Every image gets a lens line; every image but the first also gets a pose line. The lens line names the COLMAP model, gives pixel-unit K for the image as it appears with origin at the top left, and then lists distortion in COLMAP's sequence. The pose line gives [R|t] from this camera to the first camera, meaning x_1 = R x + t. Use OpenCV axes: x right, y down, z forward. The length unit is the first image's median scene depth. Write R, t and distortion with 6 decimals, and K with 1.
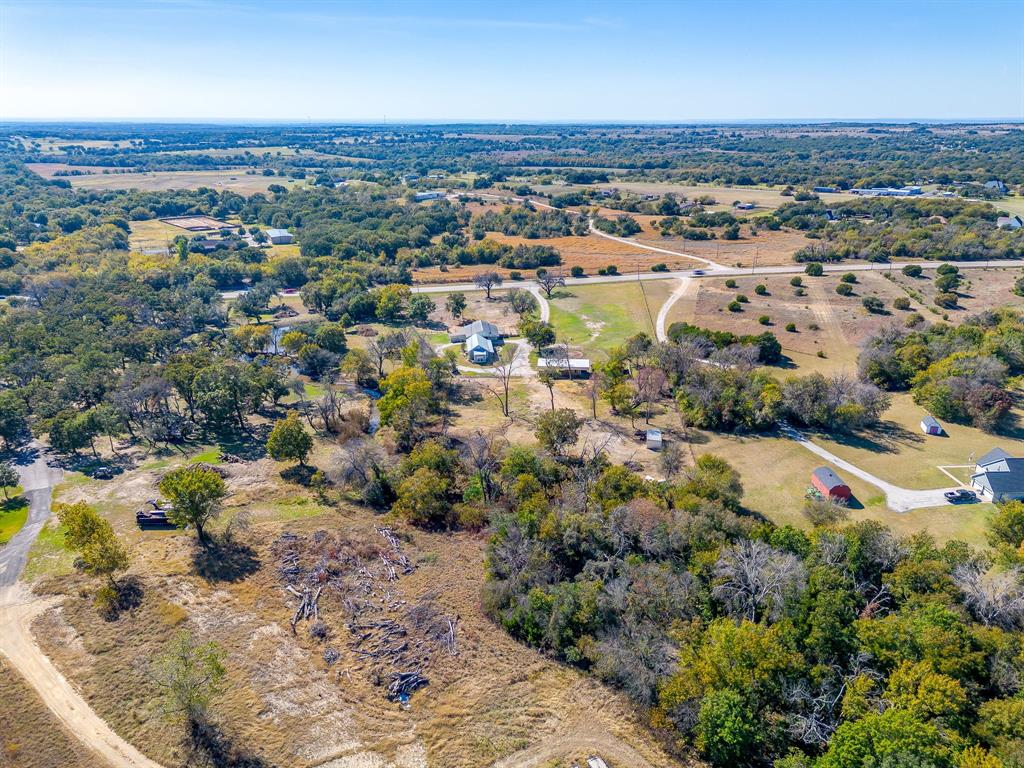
lens RADIAL K [[731.3, 0, 512.0], [0, 731.3, 384.0], [0, 0, 1]] dist [0.092204, -0.097632]
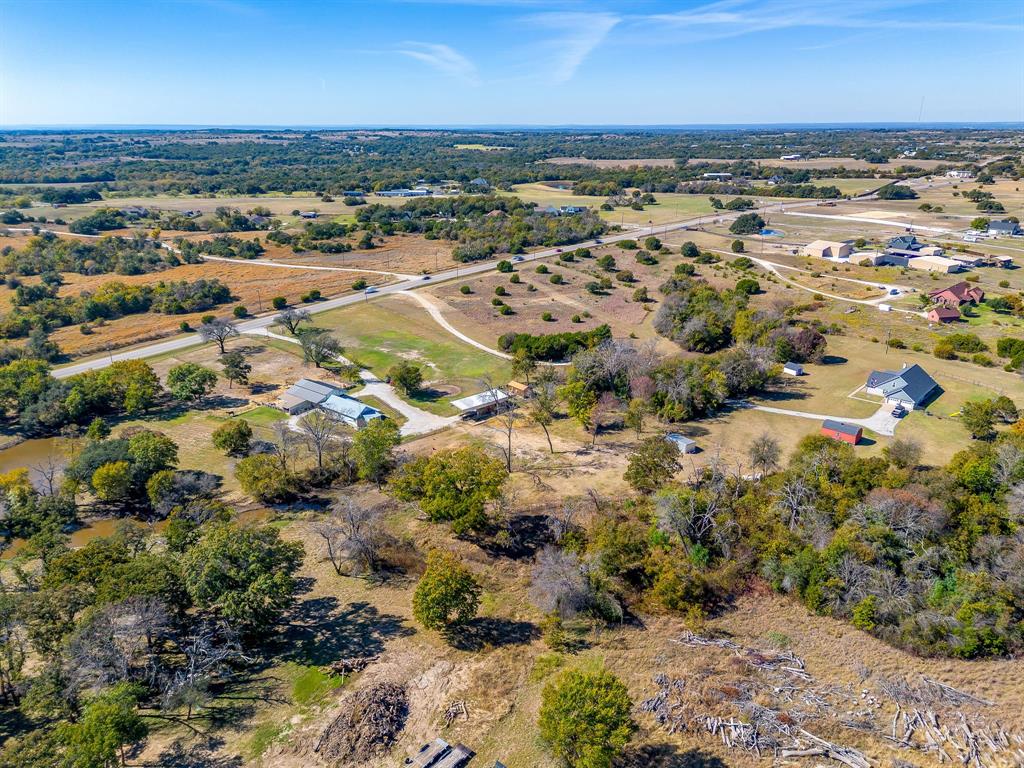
lens RADIAL K [[731.3, 0, 512.0], [0, 731.3, 384.0], [0, 0, 1]] dist [0.092204, -0.097632]
pose [[0.716096, -0.236668, 0.656654, -0.286080], [0.241323, 0.966694, 0.085243, -0.067372], [-0.654958, 0.097423, 0.749359, 0.182473]]
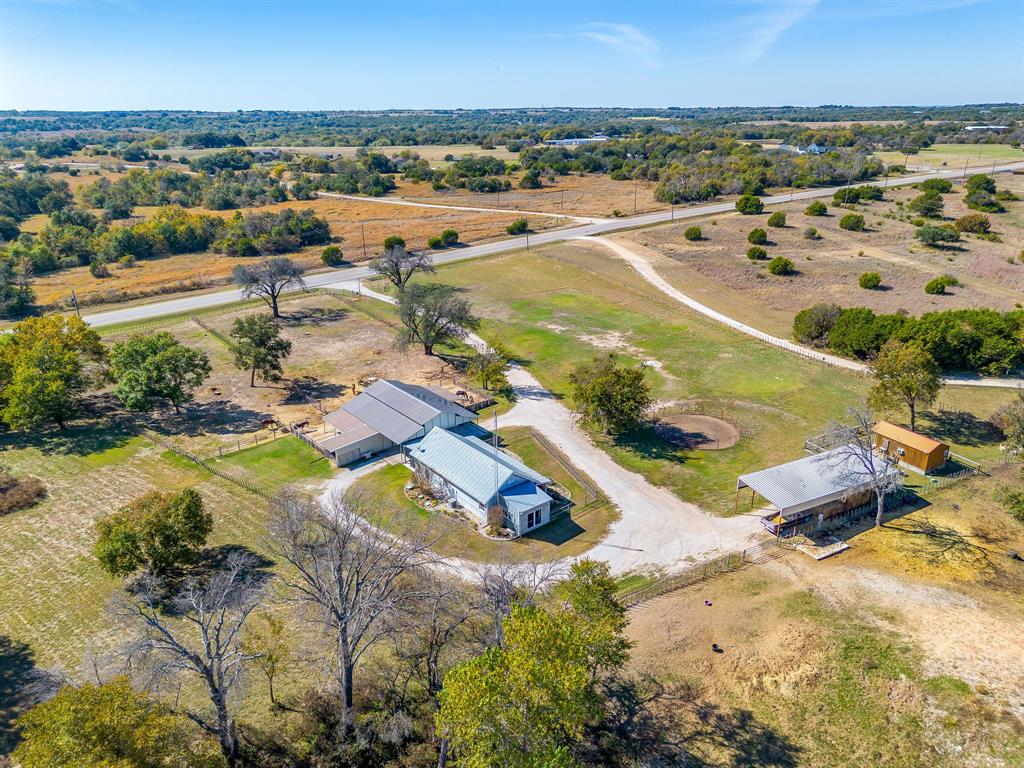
lens RADIAL K [[731.3, 0, 512.0], [0, 731.3, 384.0], [0, 0, 1]] dist [0.092204, -0.097632]
pose [[0.848006, -0.193162, 0.493533, -0.118202], [0.187810, 0.980311, 0.060978, -0.067433], [-0.495594, 0.040981, 0.867587, 0.465113]]
